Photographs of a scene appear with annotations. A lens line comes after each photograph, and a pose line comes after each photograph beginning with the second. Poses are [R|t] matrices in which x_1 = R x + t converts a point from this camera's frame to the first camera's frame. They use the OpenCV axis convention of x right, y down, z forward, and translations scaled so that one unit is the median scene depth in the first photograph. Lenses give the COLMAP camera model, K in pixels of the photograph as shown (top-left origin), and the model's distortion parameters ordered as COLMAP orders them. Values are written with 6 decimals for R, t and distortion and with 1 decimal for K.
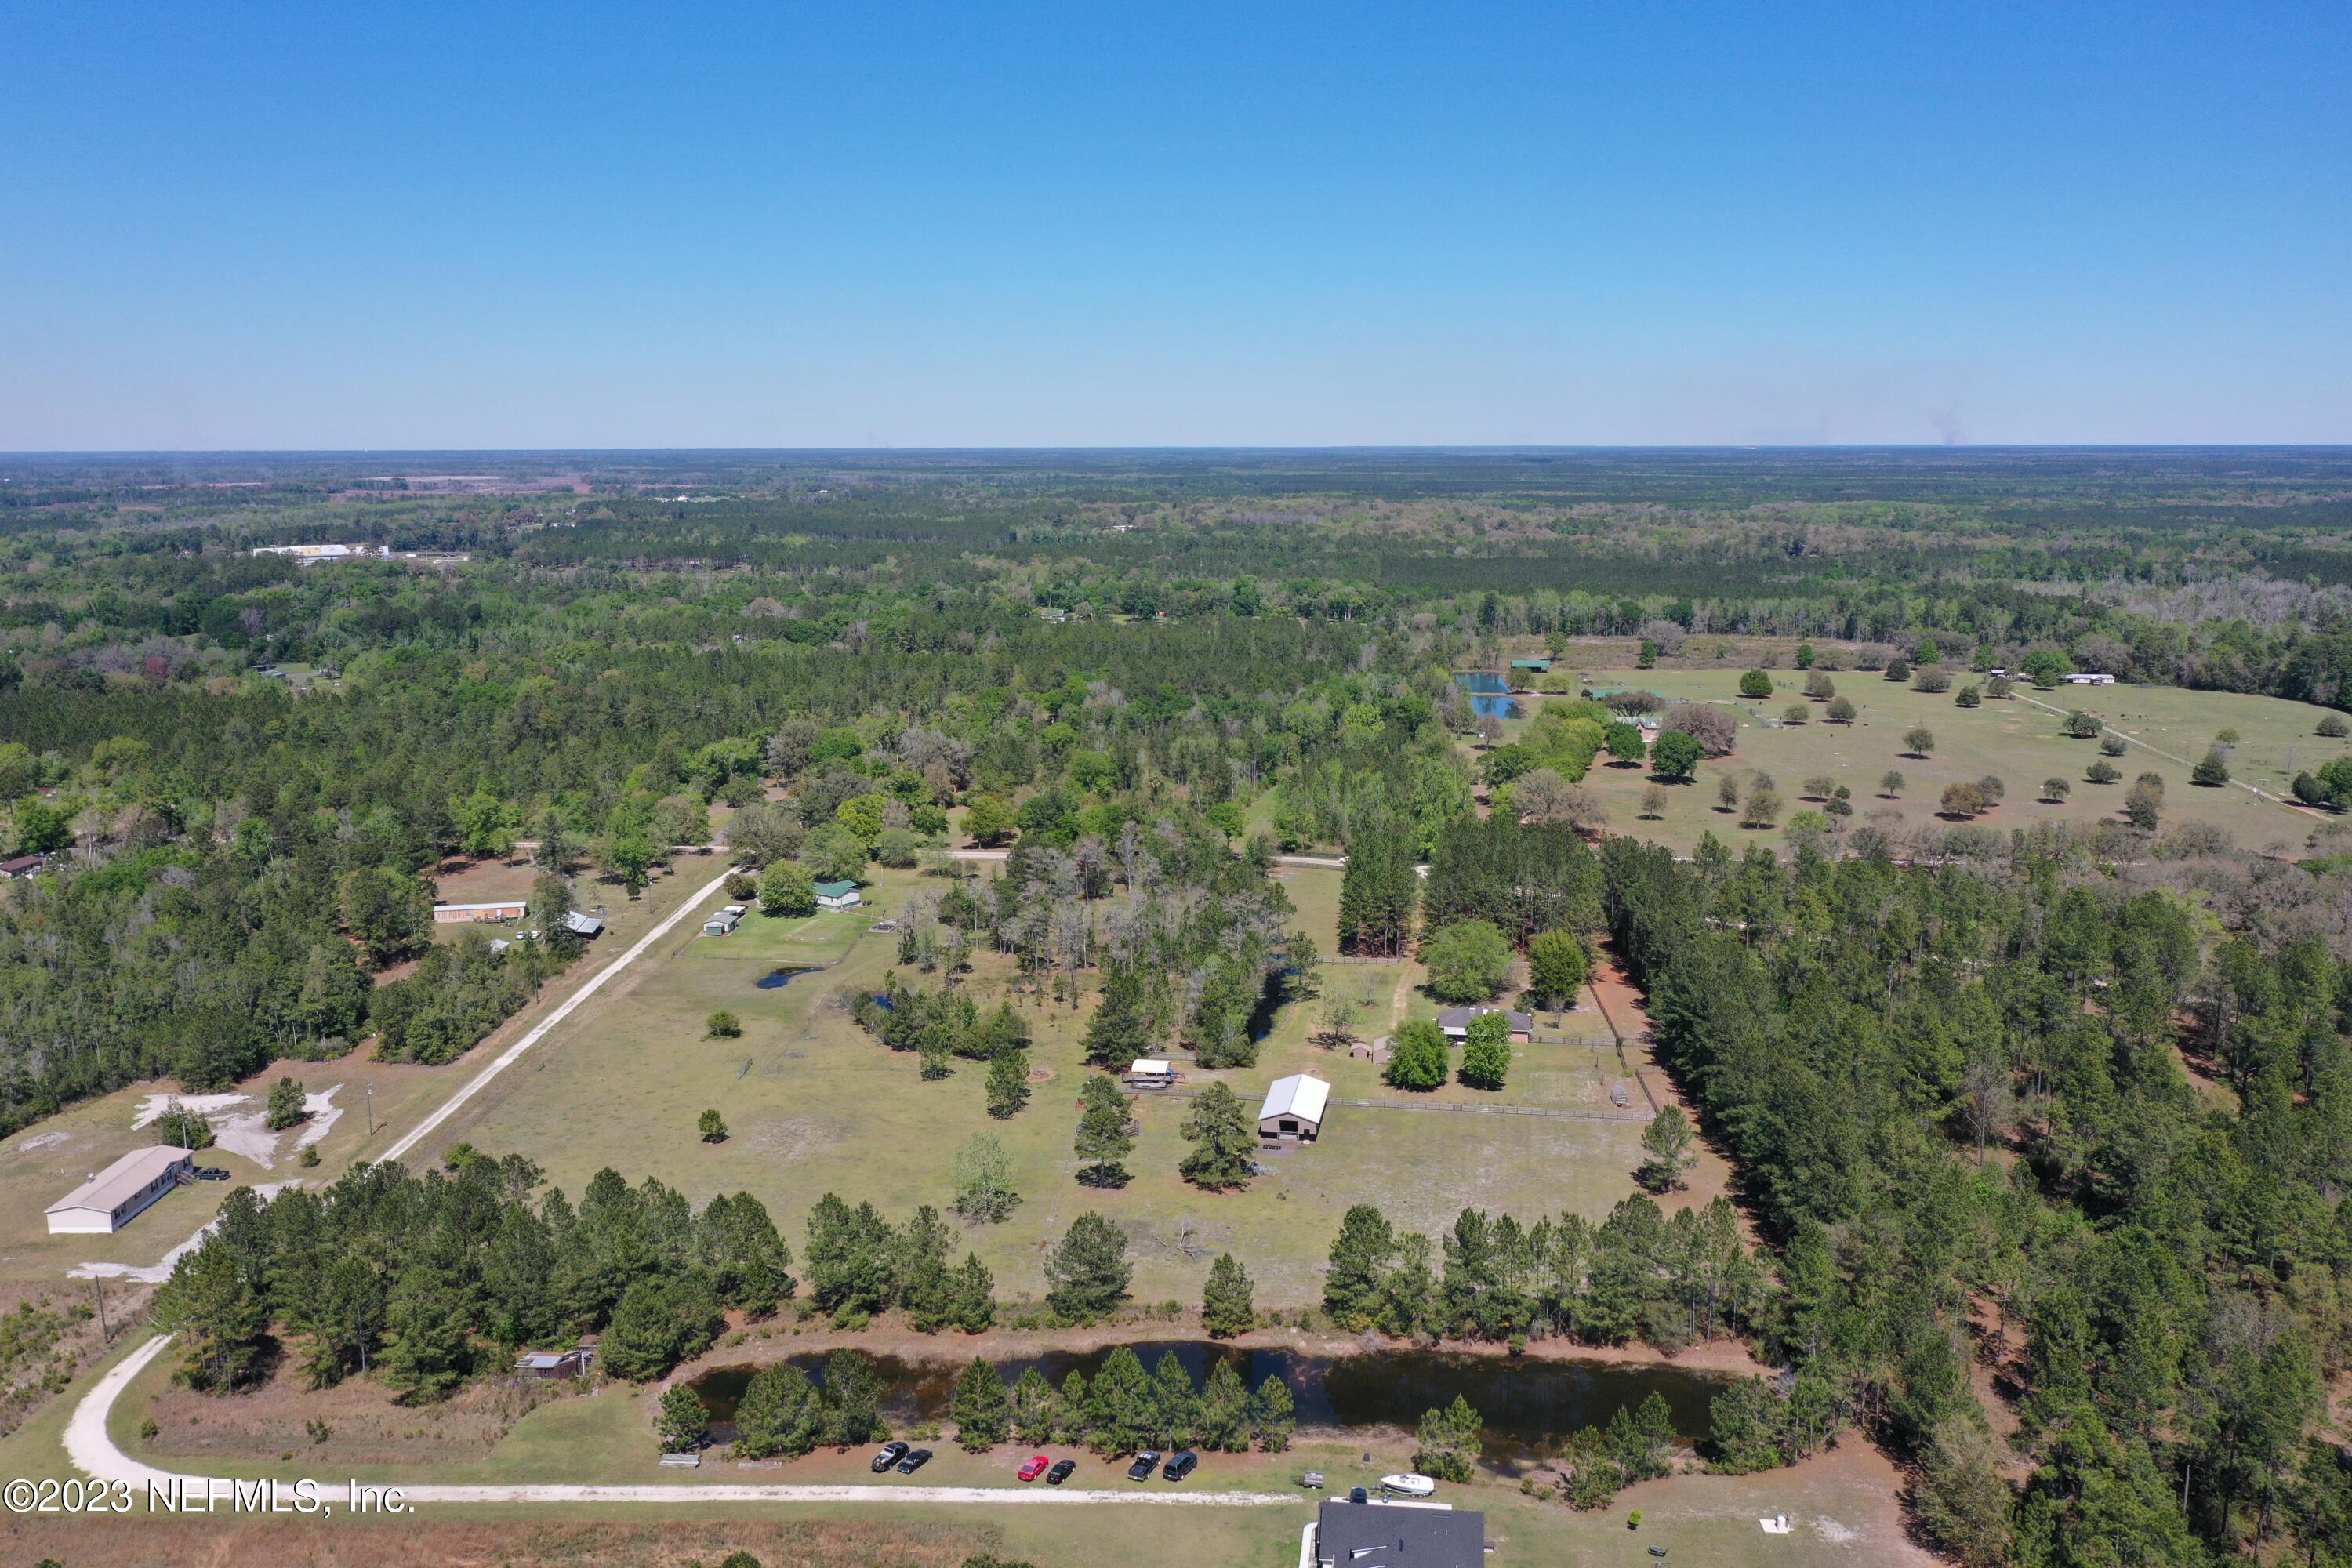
lens RADIAL K [[1769.4, 0, 1180.9], [0, 1769.4, 777.4], [0, 0, 1]] dist [-0.001193, 0.003388]
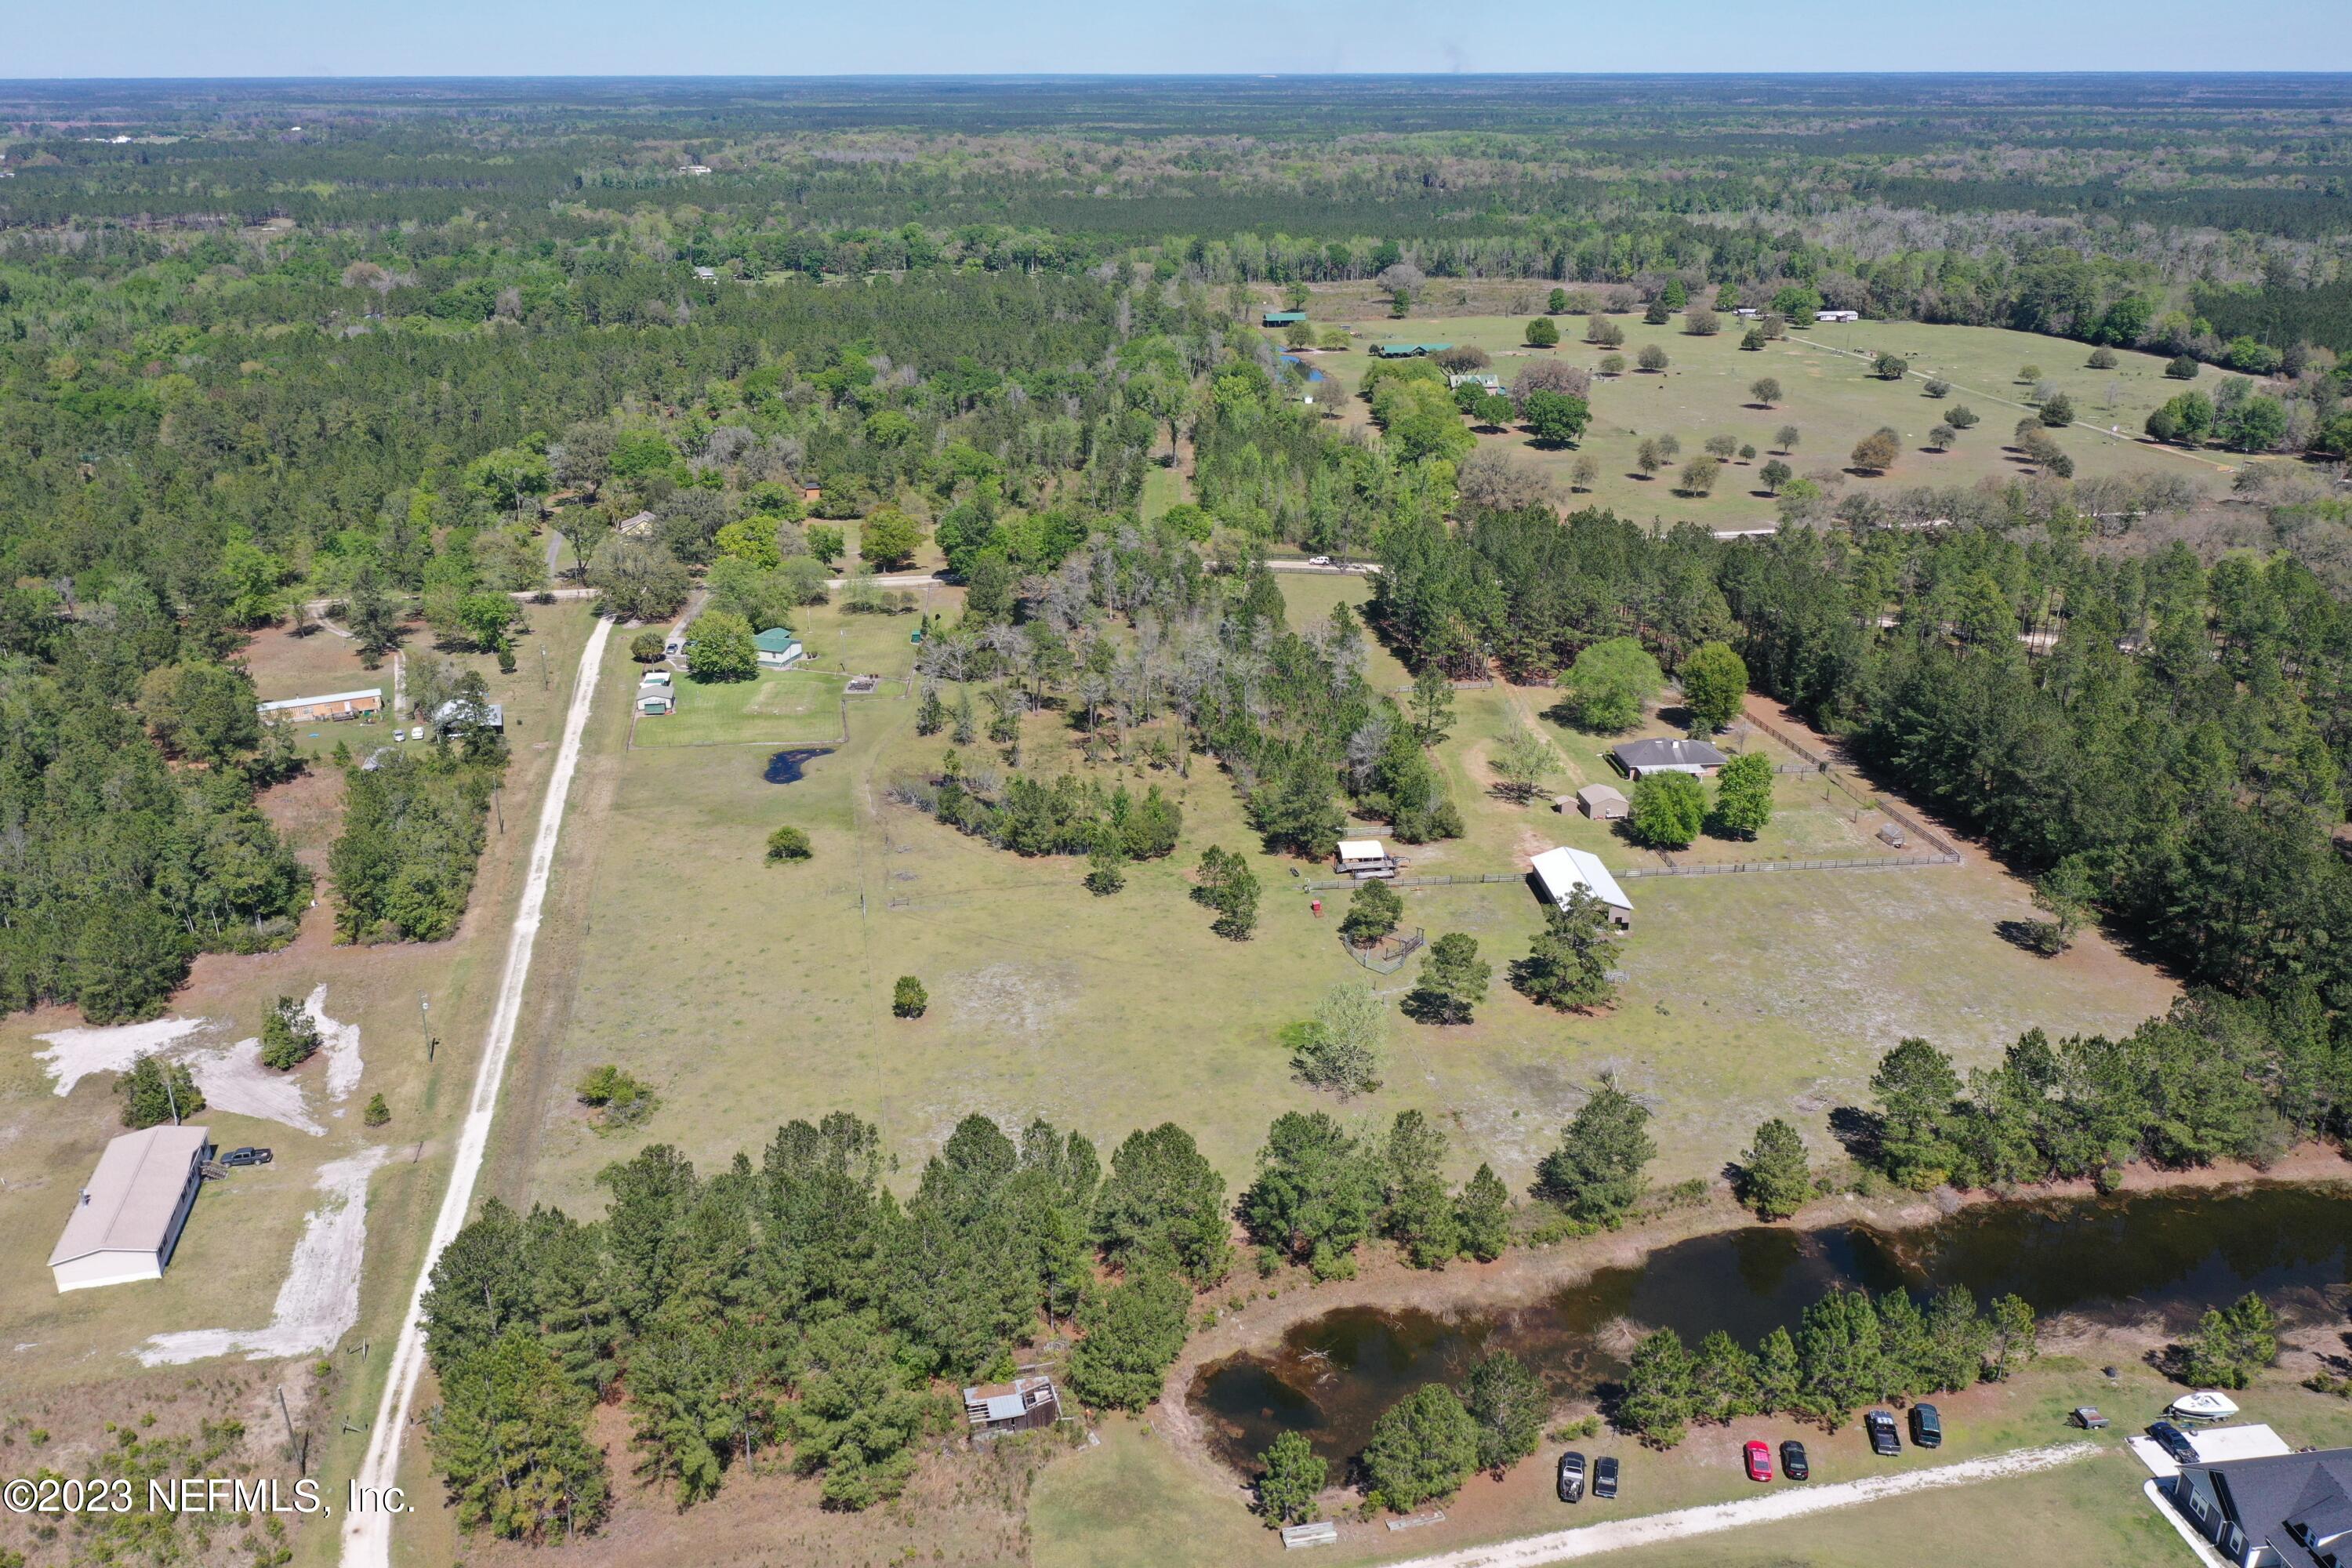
lens RADIAL K [[1760.2, 0, 1176.0], [0, 1760.2, 784.0], [0, 0, 1]] dist [-0.001438, 0.000969]
pose [[0.969001, -0.092531, 0.229075, -0.165937], [0.045573, 0.978248, 0.202370, -0.022984], [-0.242818, -0.185657, 0.952140, 0.133076]]
